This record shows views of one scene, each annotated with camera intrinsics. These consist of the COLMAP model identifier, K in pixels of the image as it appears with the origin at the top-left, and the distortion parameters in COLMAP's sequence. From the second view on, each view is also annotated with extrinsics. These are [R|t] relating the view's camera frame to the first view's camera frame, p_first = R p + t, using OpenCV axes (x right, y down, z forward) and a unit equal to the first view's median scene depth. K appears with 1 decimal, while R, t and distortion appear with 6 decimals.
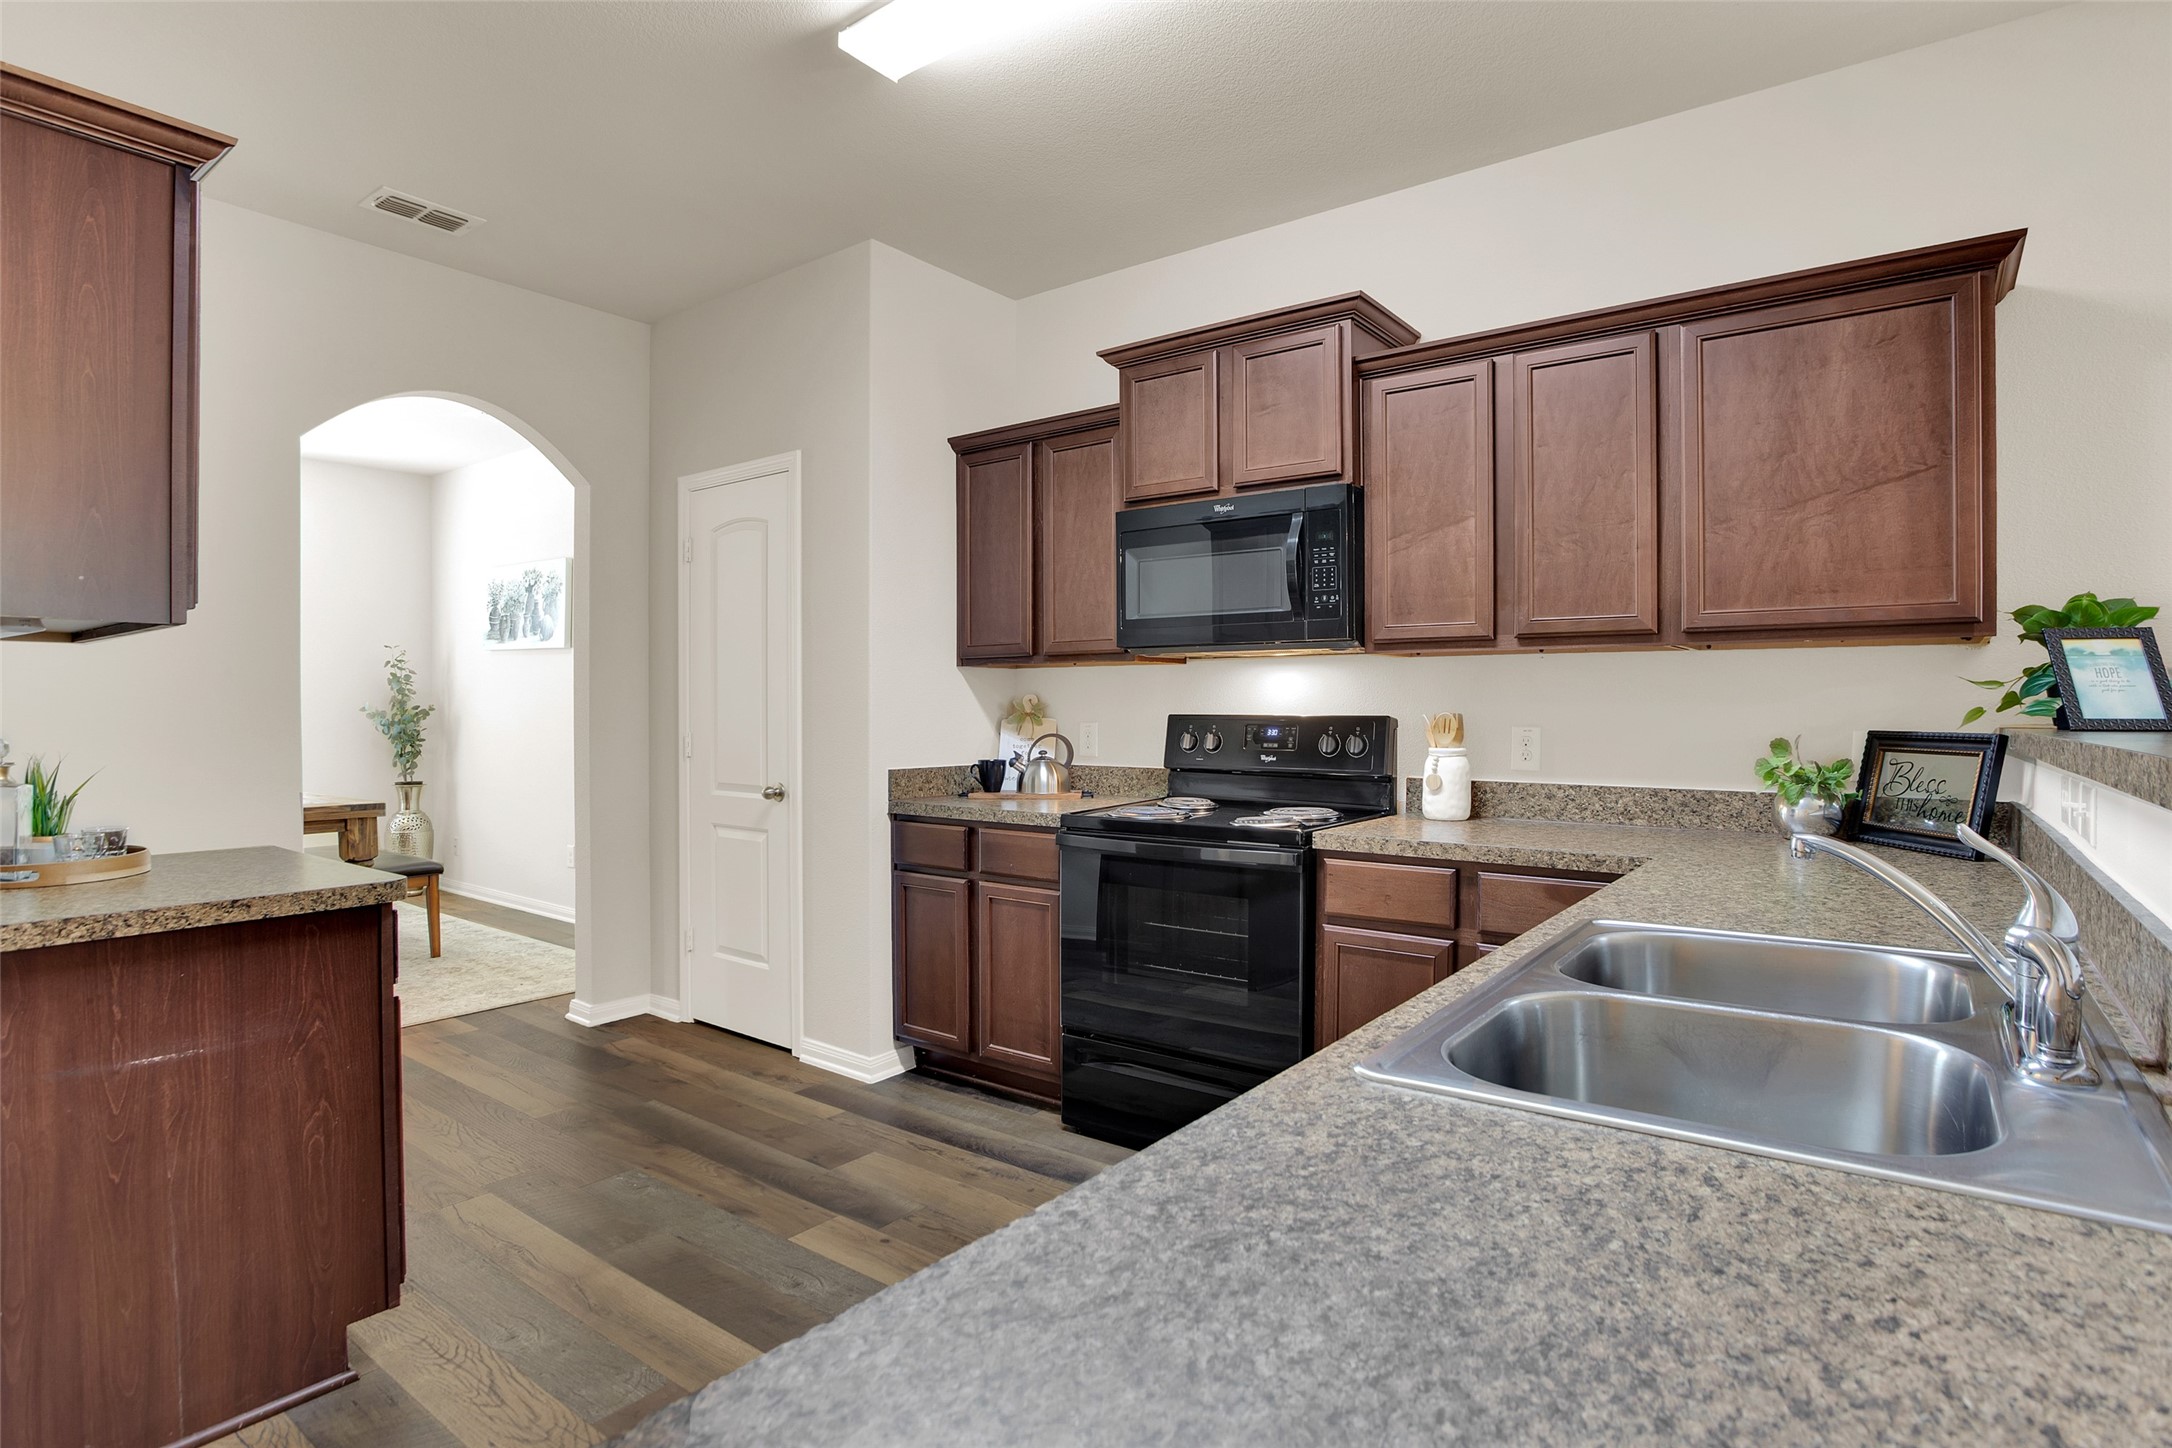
lens RADIAL K [[1100.2, 0, 1086.0], [0, 1100.2, 724.0], [0, 0, 1]] dist [-0.068541, 0.027649]
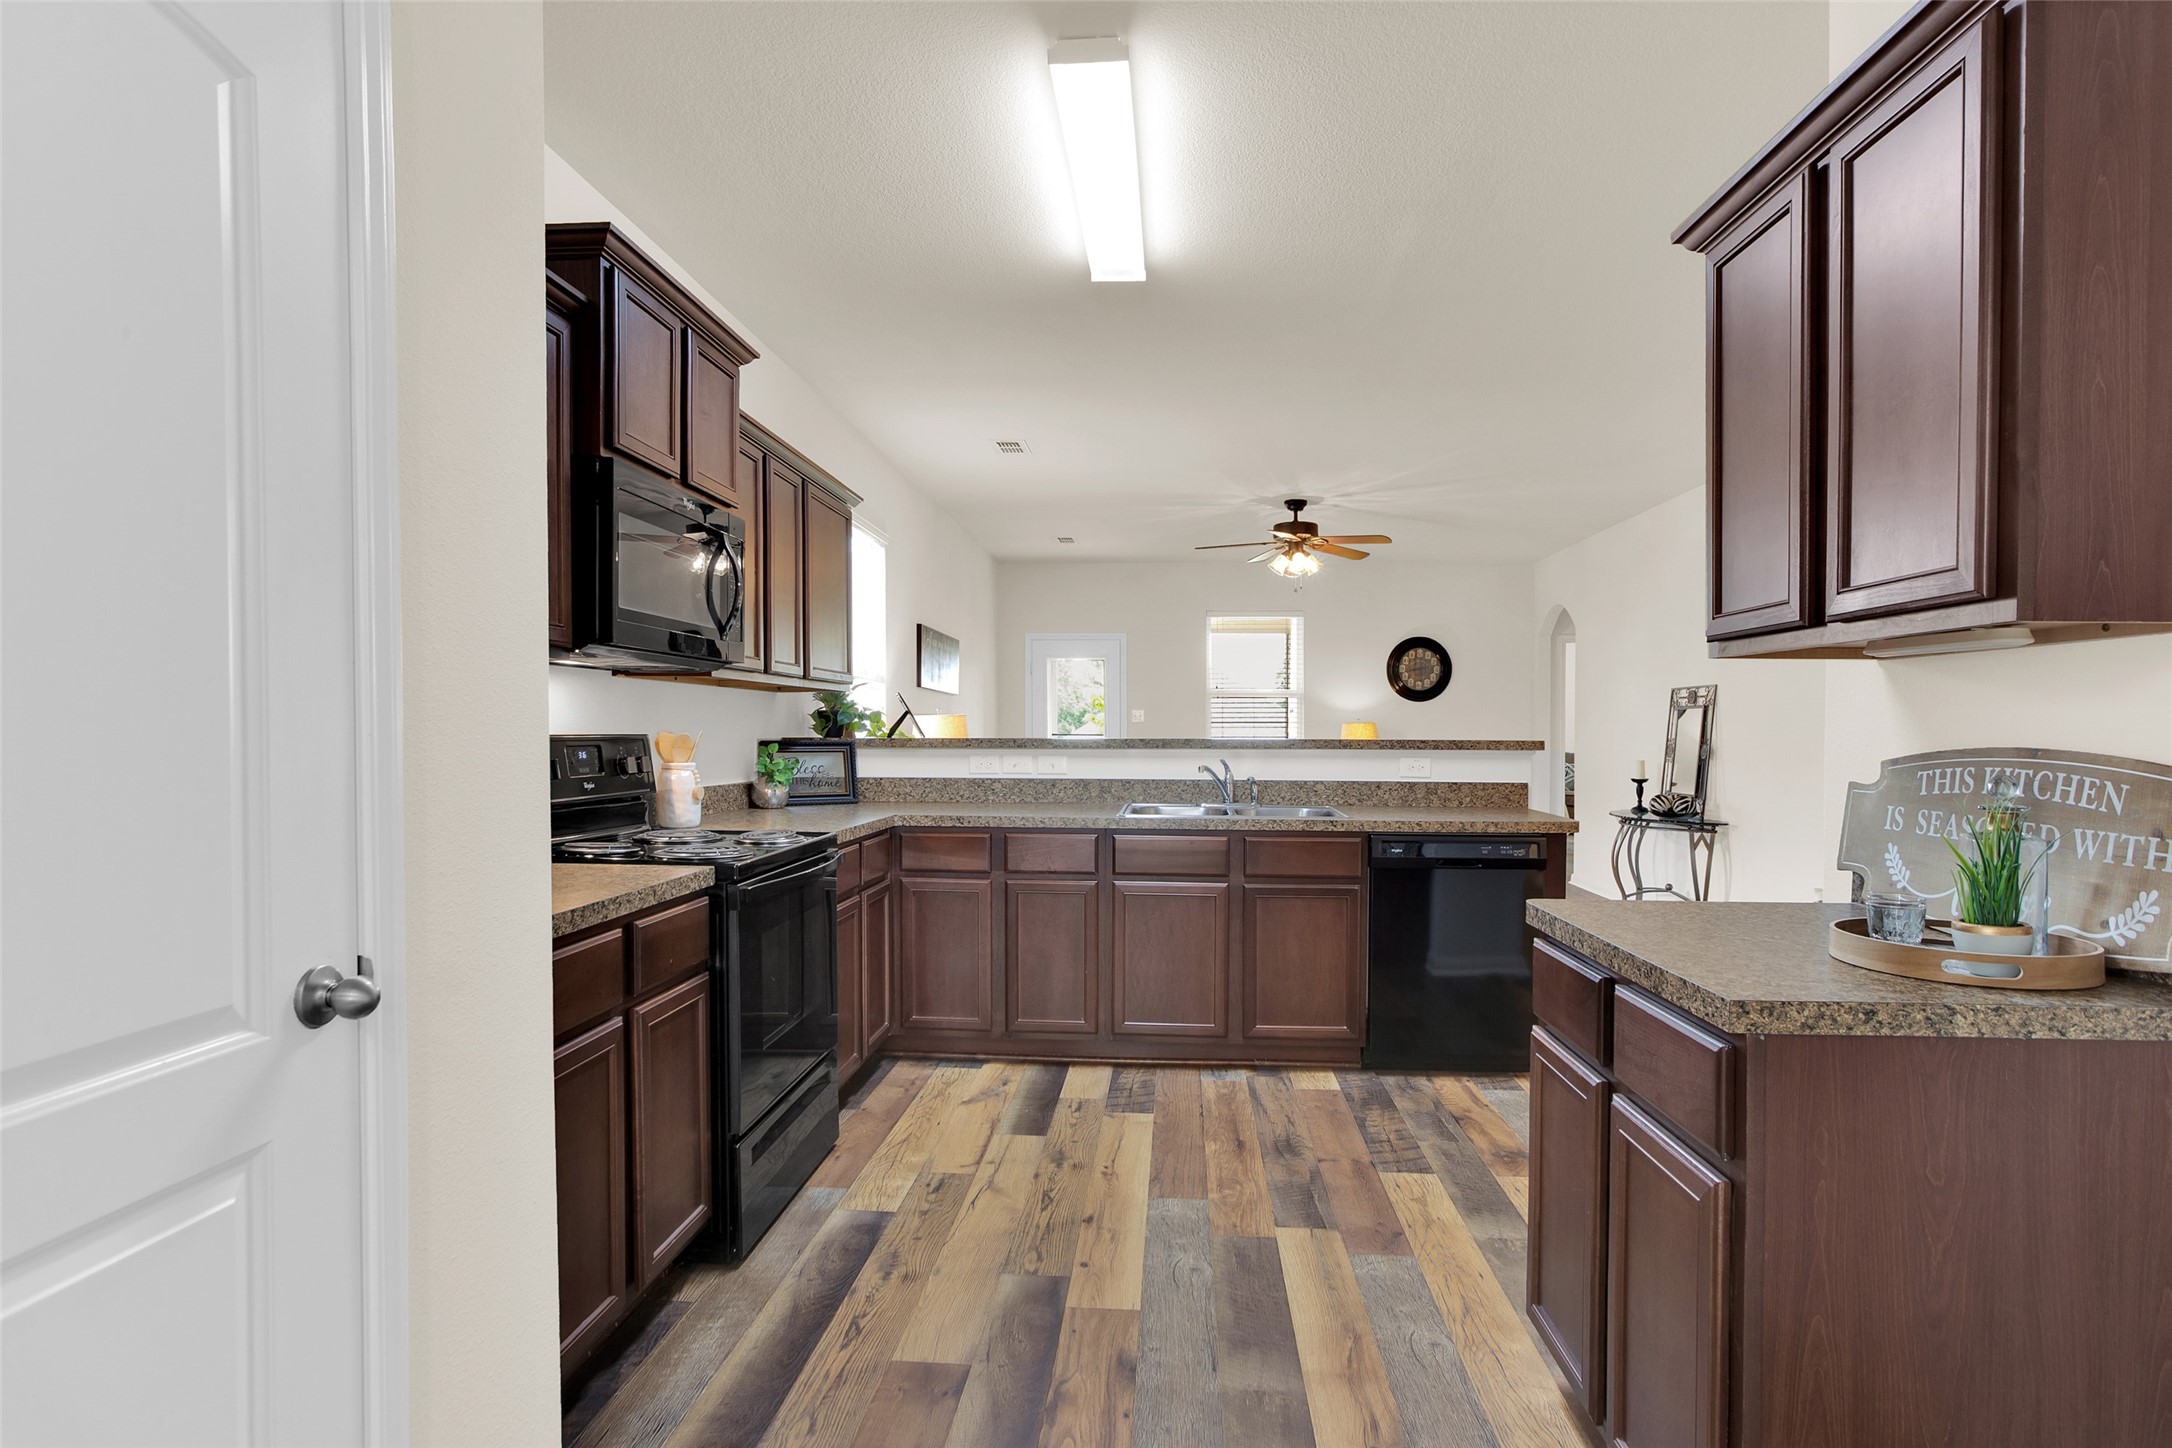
lens RADIAL K [[1094.5, 0, 1095.7], [0, 1094.5, 703.0], [0, 0, 1]] dist [-0.051809, 0.017637]
pose [[-0.535222, 0.021406, 0.844440, -0.867070], [0.010218, 0.999770, -0.018867, -0.015080], [-0.844650, -0.001469, -0.535317, 1.273058]]
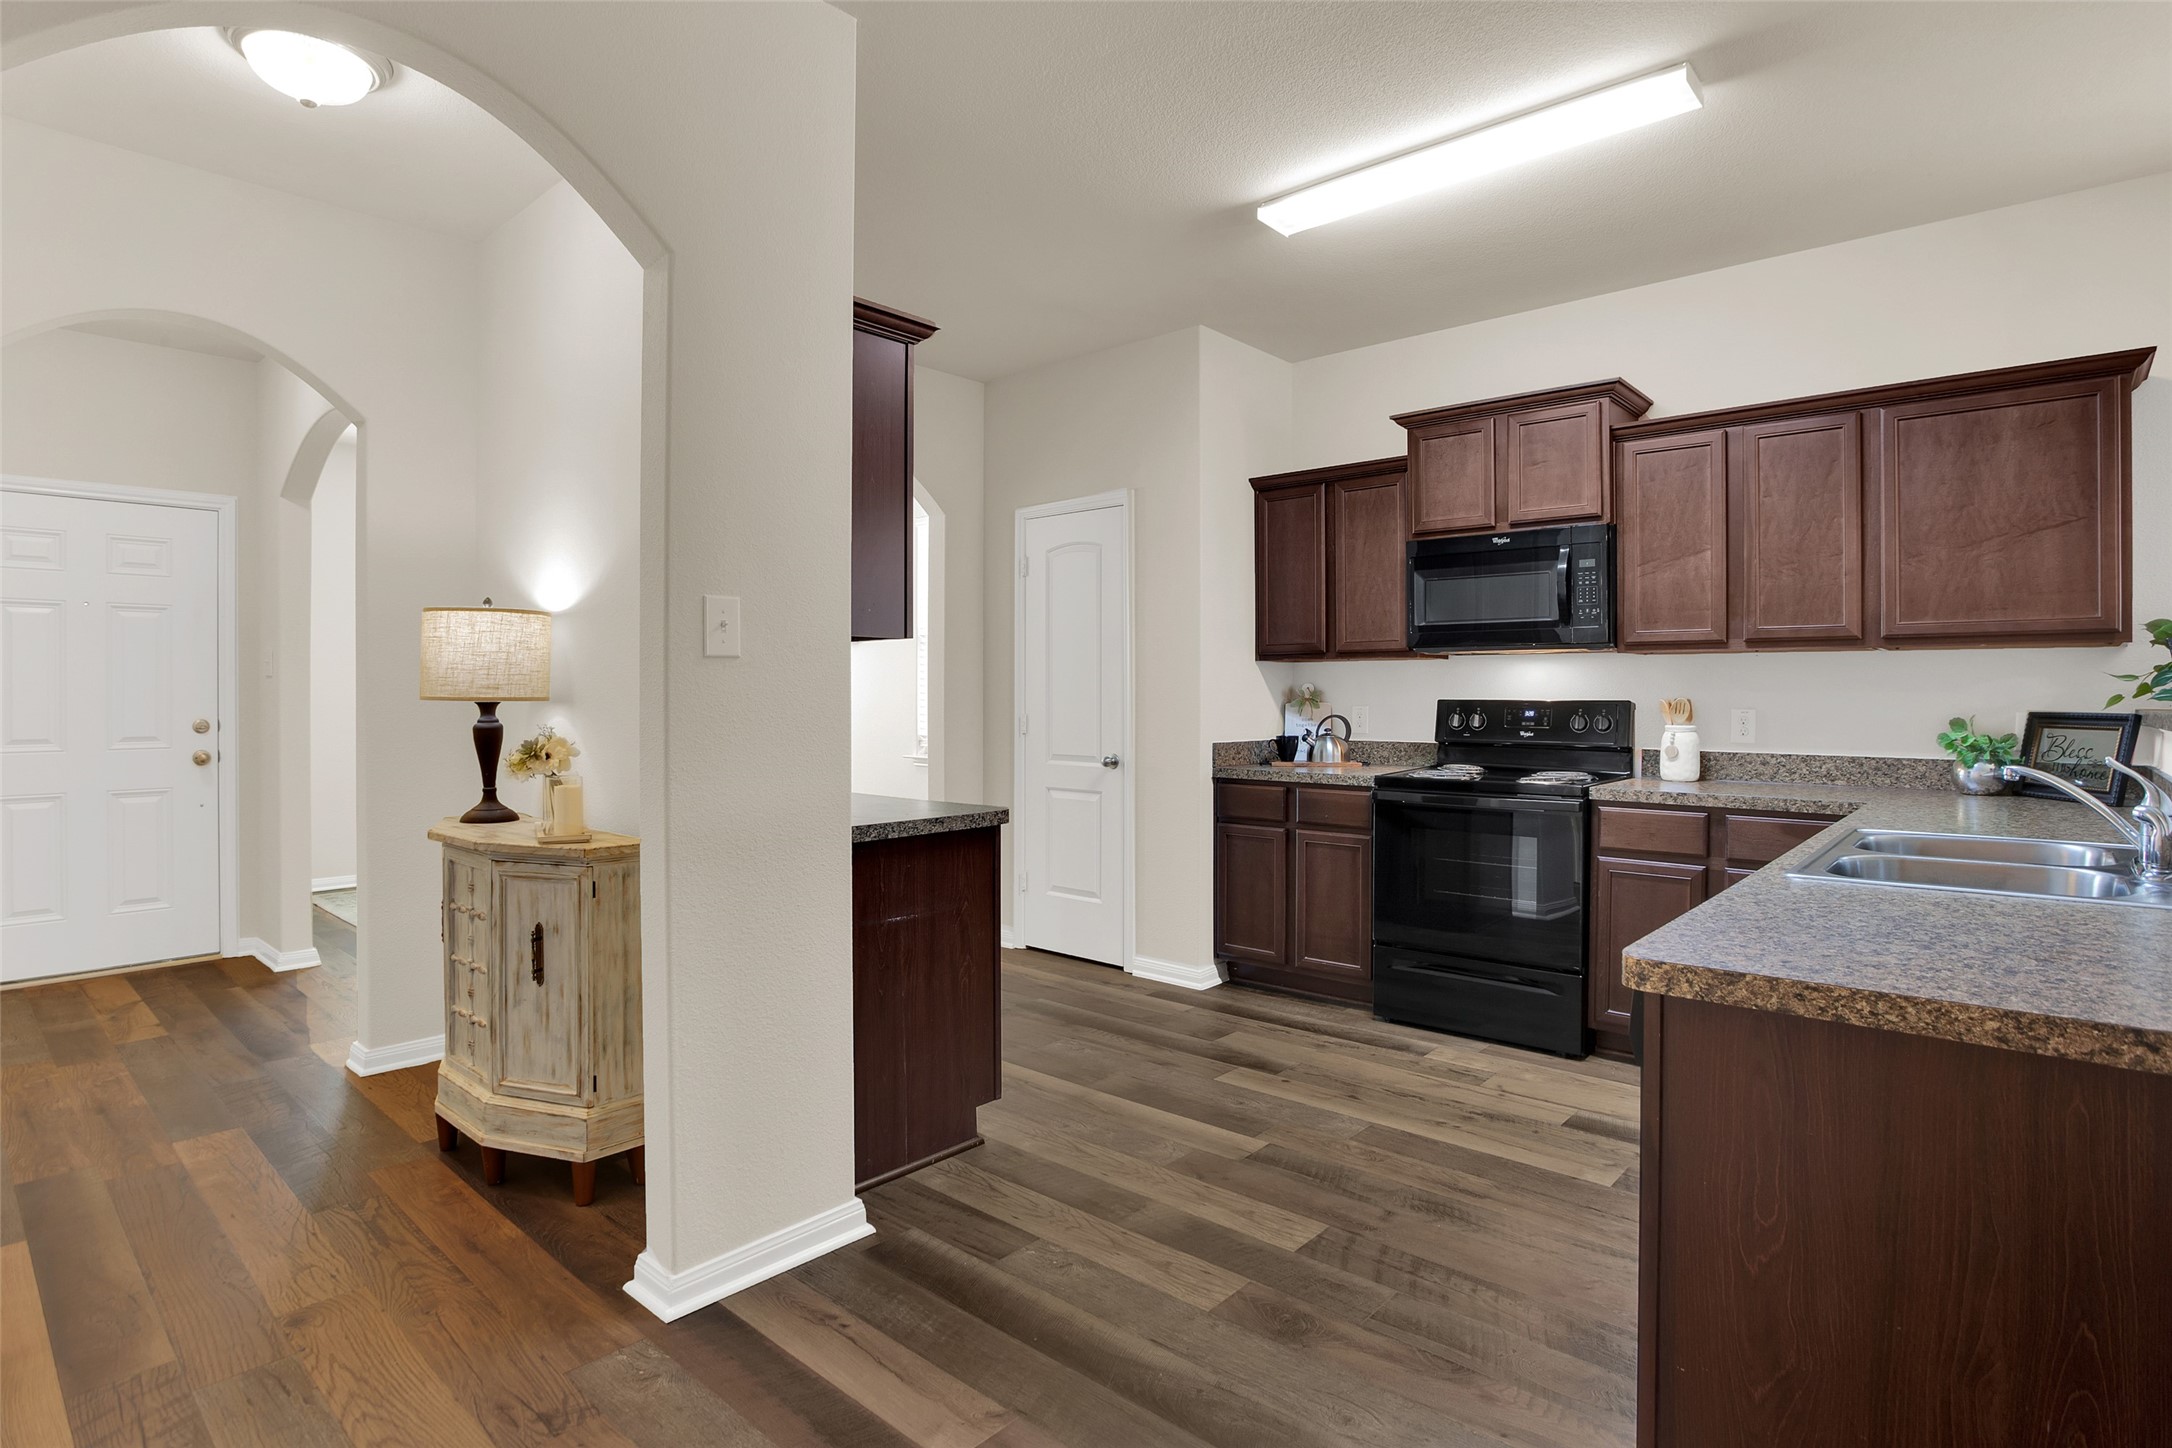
lens RADIAL K [[1094.5, 0, 1095.7], [0, 1094.5, 703.0], [0, 0, 1]] dist [-0.051809, 0.017637]
pose [[0.997141, 0.001388, -0.075554, -0.269699], [-0.001894, 0.999976, -0.006629, 0.005180], [0.075543, 0.006753, 0.997120, -0.334025]]
